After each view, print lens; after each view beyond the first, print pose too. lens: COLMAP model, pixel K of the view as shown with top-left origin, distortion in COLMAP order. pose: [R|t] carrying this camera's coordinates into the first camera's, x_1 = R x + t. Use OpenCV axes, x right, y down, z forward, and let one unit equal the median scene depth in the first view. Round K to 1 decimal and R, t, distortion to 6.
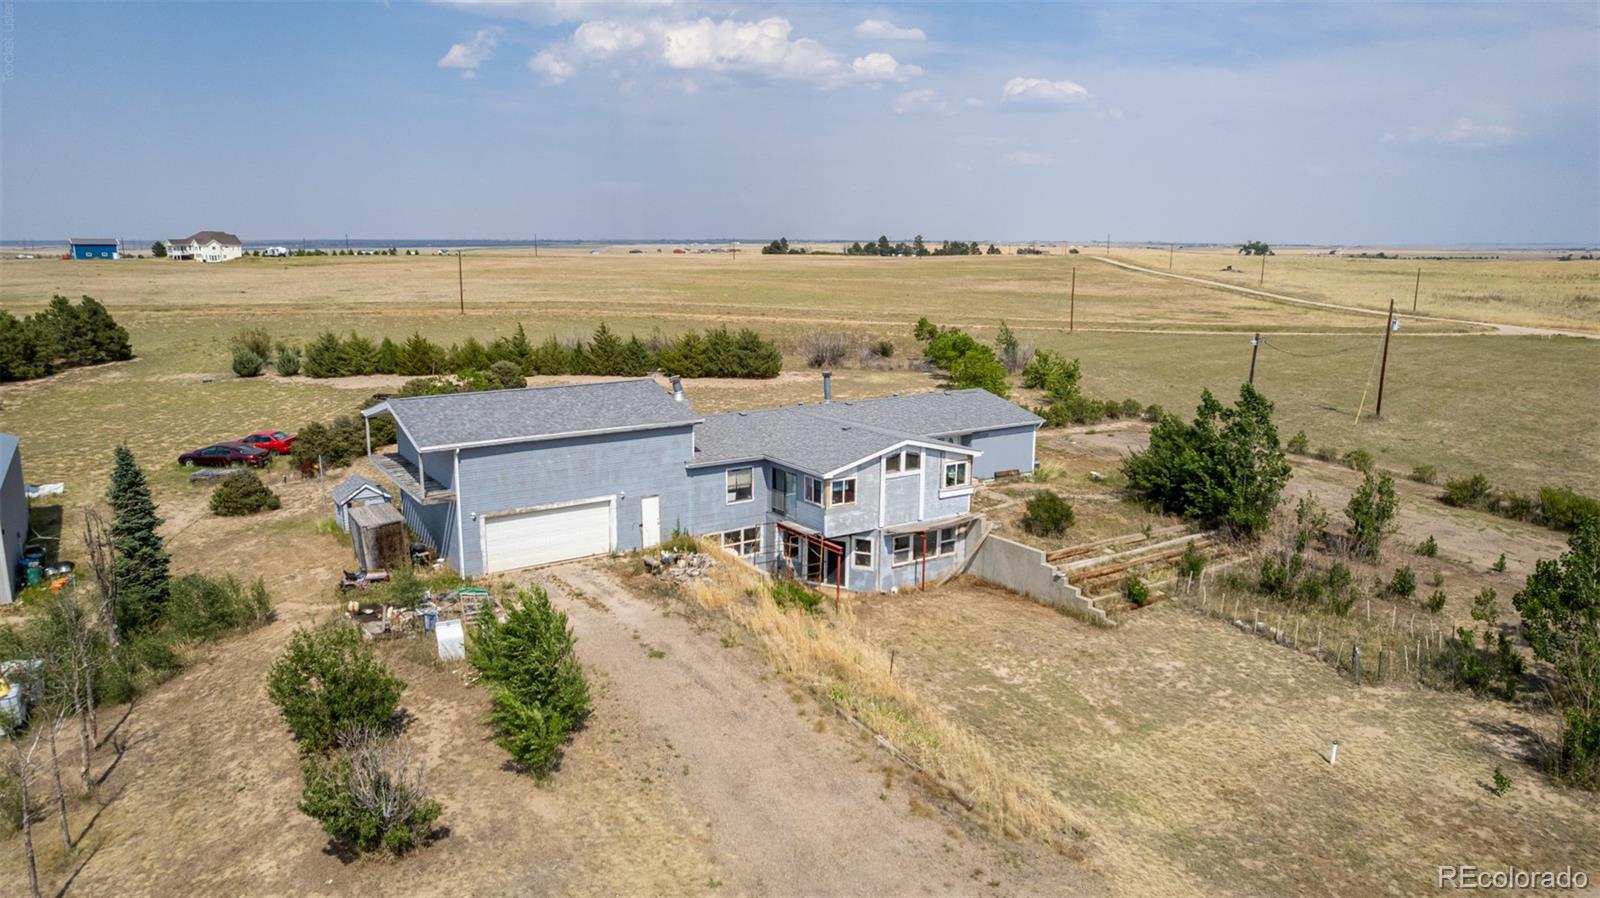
lens RADIAL K [[1050.1, 0, 793.7], [0, 1050.1, 479.0], [0, 0, 1]] dist [-0.081221, 0.081002]
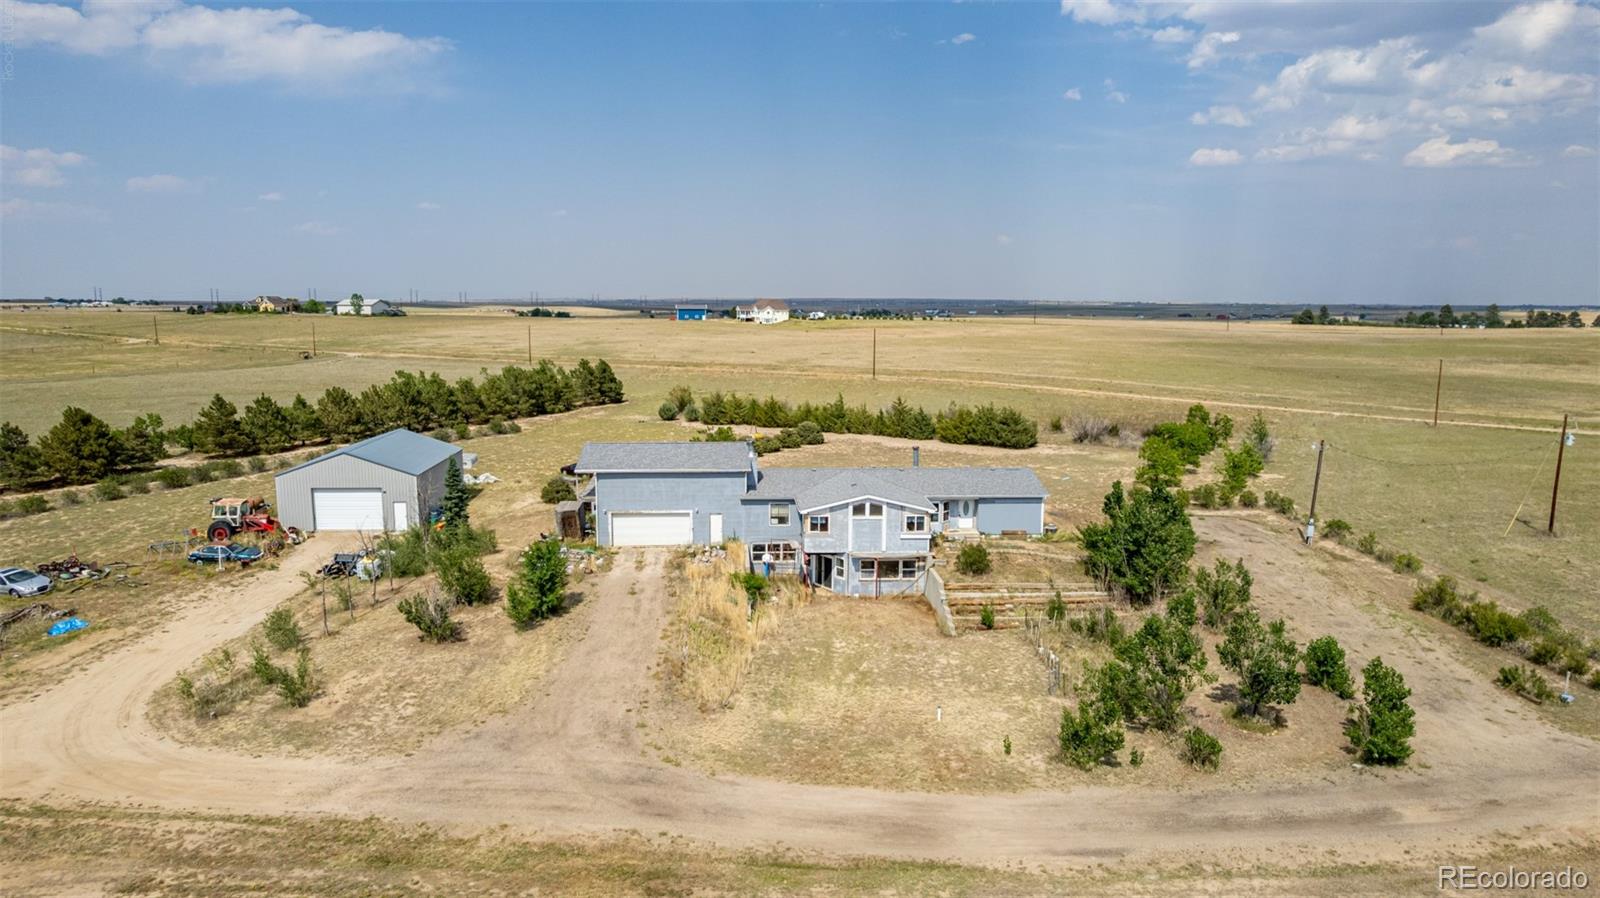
lens RADIAL K [[1019.1, 0, 793.4], [0, 1019.1, 442.6], [0, 0, 1]] dist [-0.082946, 0.077898]
pose [[0.865073, 0.070467, -0.496672, 0.642446], [-0.113025, 0.992006, -0.056114, -0.015736], [0.488748, 0.104679, 0.866122, -0.275305]]
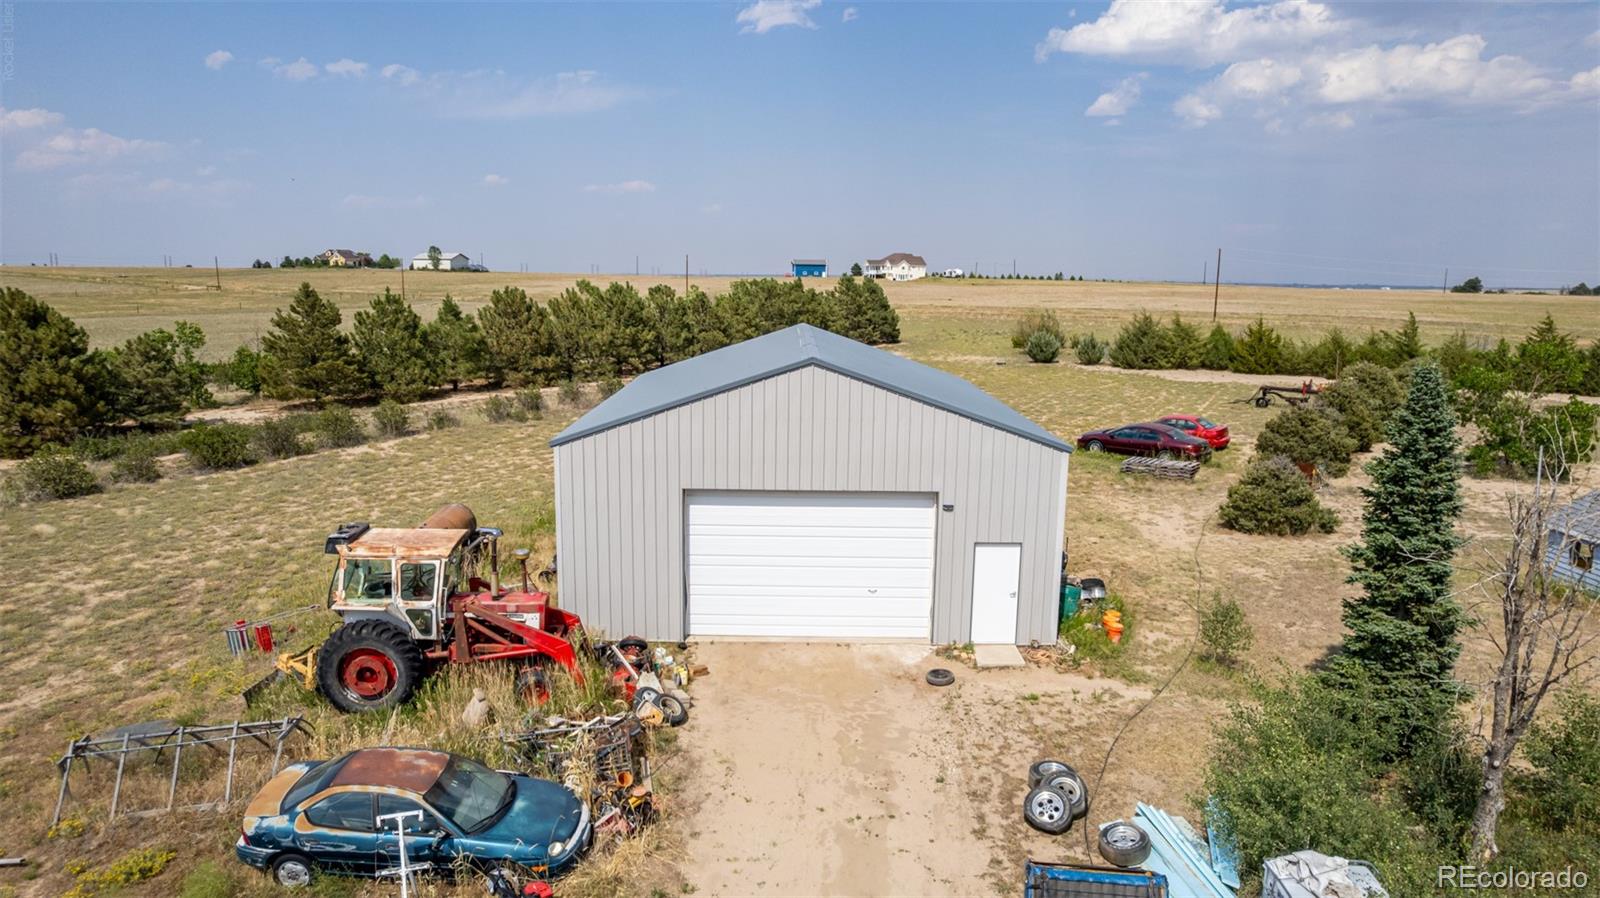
lens RADIAL K [[1015.2, 0, 793.0], [0, 1015.2, 471.1], [0, 0, 1]] dist [-0.079435, 0.068775]
pose [[0.837261, 0.110872, -0.535446, -0.465237], [-0.131533, 0.991312, -0.000408, 0.035820], [0.530748, 0.070771, 0.844570, 0.354679]]
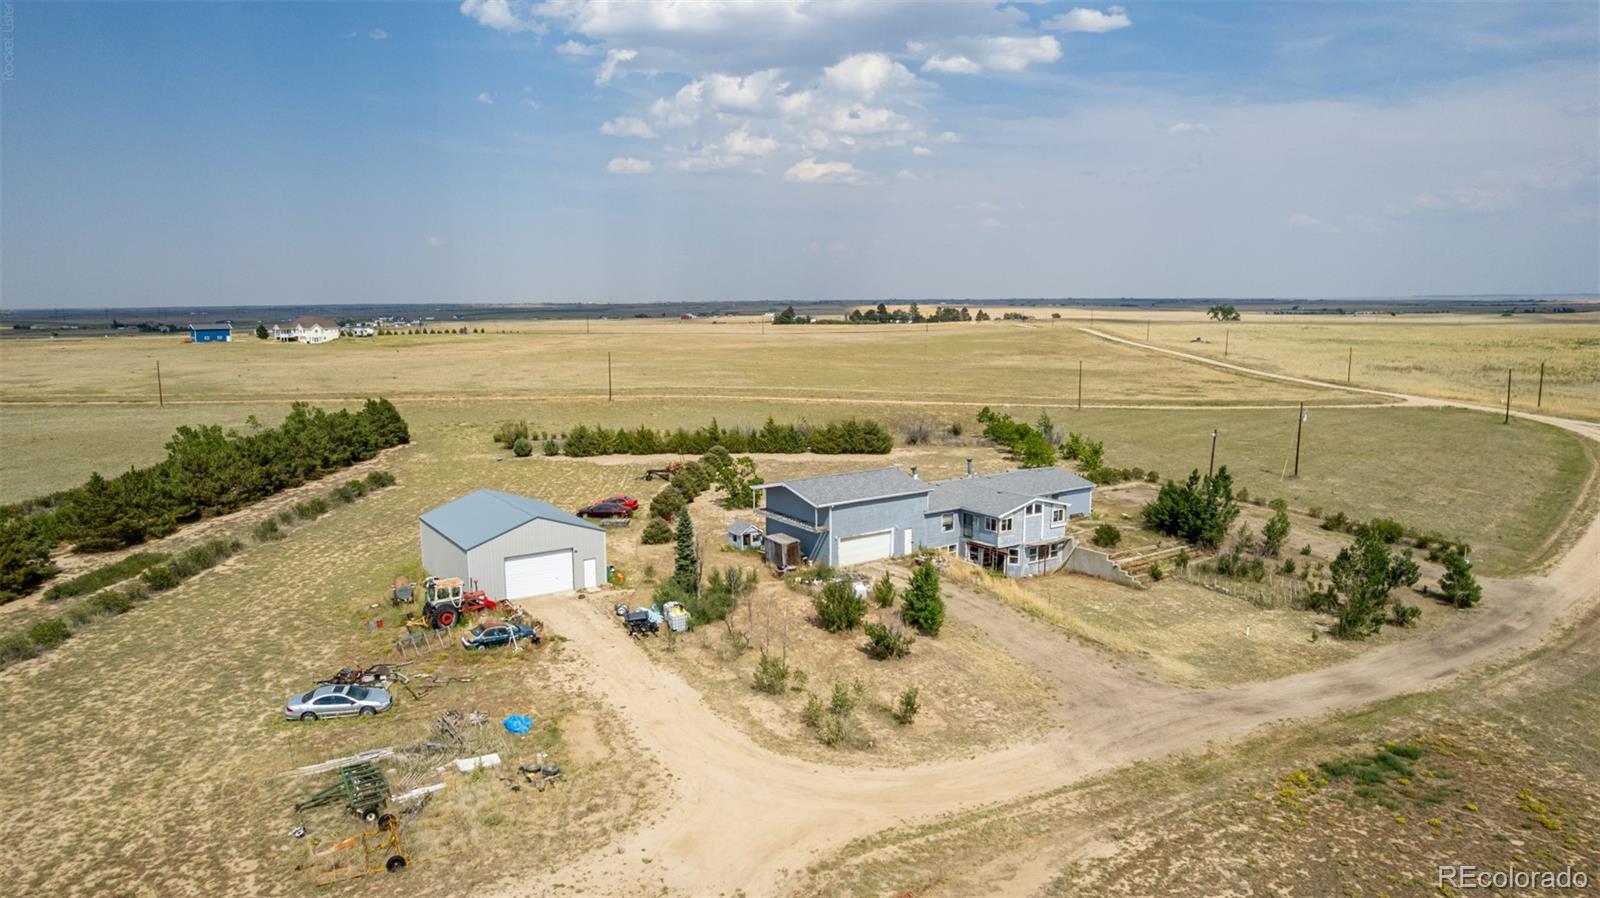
lens RADIAL K [[1015.2, 0, 793.0], [0, 1015.2, 471.1], [0, 0, 1]] dist [-0.079435, 0.068775]
pose [[0.999891, -0.012265, 0.008266, -0.318302], [0.012718, 0.998281, -0.057217, 0.012893], [-0.007550, 0.057316, 0.998328, -0.779285]]
